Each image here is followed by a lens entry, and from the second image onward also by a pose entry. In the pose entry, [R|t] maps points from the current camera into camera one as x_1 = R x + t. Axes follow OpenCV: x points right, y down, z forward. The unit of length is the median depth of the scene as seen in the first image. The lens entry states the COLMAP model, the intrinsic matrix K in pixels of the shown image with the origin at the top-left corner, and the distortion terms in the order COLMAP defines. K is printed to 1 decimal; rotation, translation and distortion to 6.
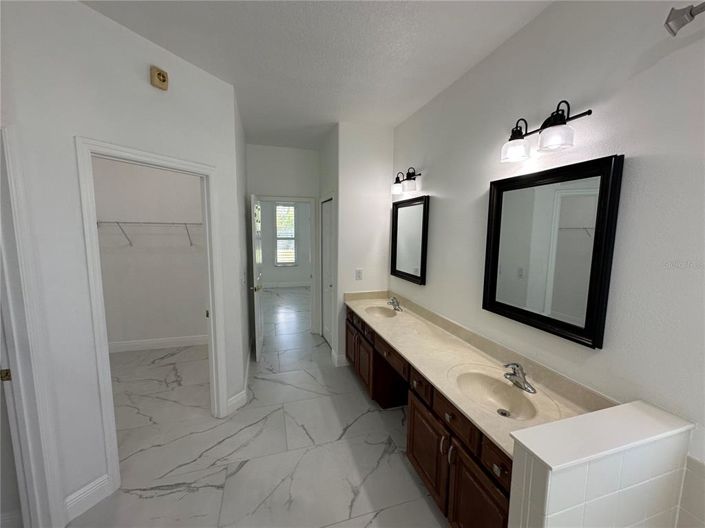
lens RADIAL K [[281.8, 0, 352.5], [0, 281.8, 264.0], [0, 0, 1]] dist [-0.001036, -0.000096]
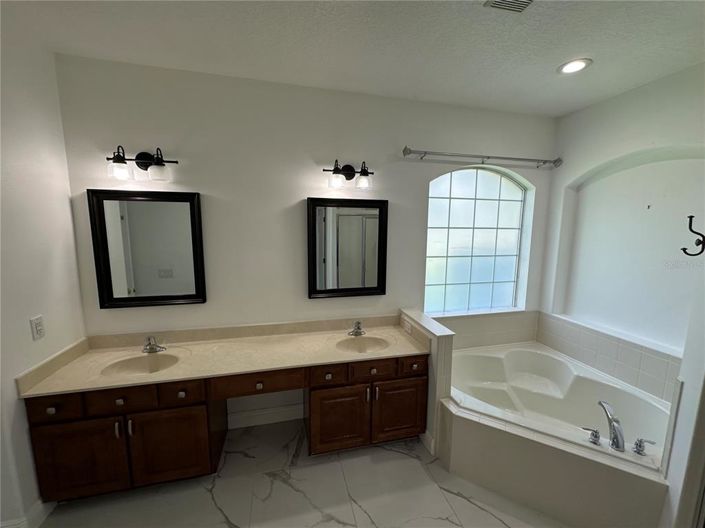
lens RADIAL K [[281.8, 0, 352.5], [0, 281.8, 264.0], [0, 0, 1]] dist [-0.001036, -0.000096]
pose [[0.046519, -0.144426, 0.988422, -0.661321], [0.105178, 0.984701, 0.138932, -0.131391], [-0.993365, 0.097497, 0.060997, 0.644022]]
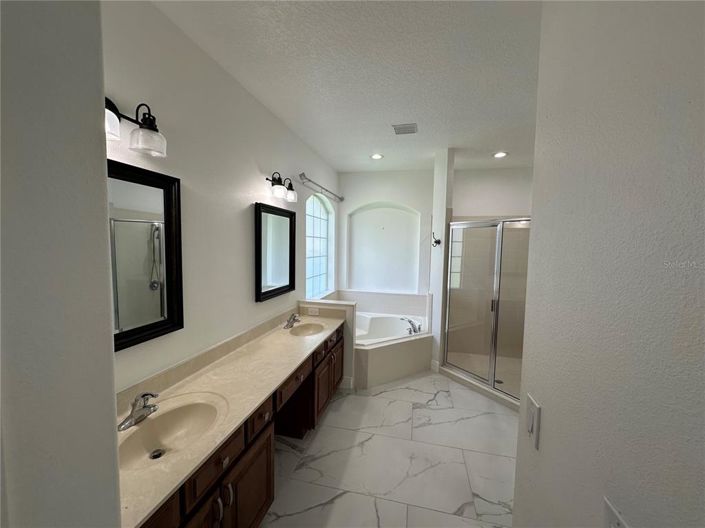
lens RADIAL K [[281.8, 0, 352.5], [0, 281.8, 264.0], [0, 0, 1]] dist [-0.001036, -0.000096]
pose [[-0.865341, -0.060419, 0.497528, -0.452370], [0.030179, 0.984624, 0.172061, -0.190677], [-0.500274, 0.163907, -0.850212, 1.640908]]
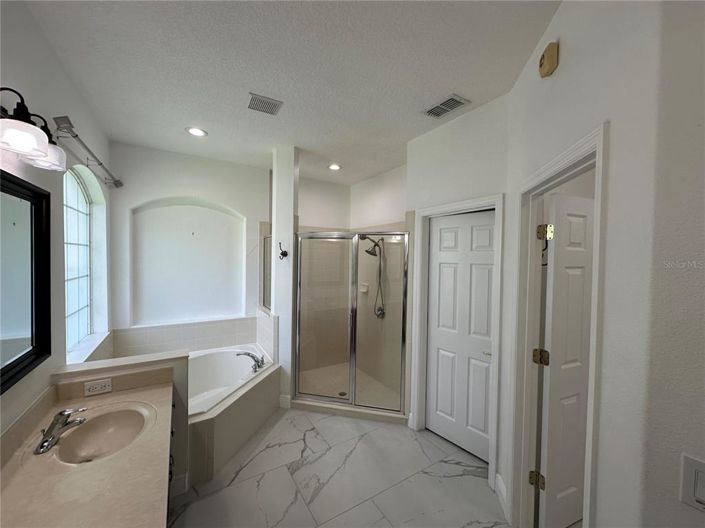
lens RADIAL K [[281.8, 0, 352.5], [0, 281.8, 264.0], [0, 0, 1]] dist [-0.001036, -0.000096]
pose [[-0.966505, -0.020759, -0.255807, -0.021455], [-0.056530, 0.989464, 0.133288, -0.173268], [0.250345, 0.143284, -0.957495, 1.392778]]
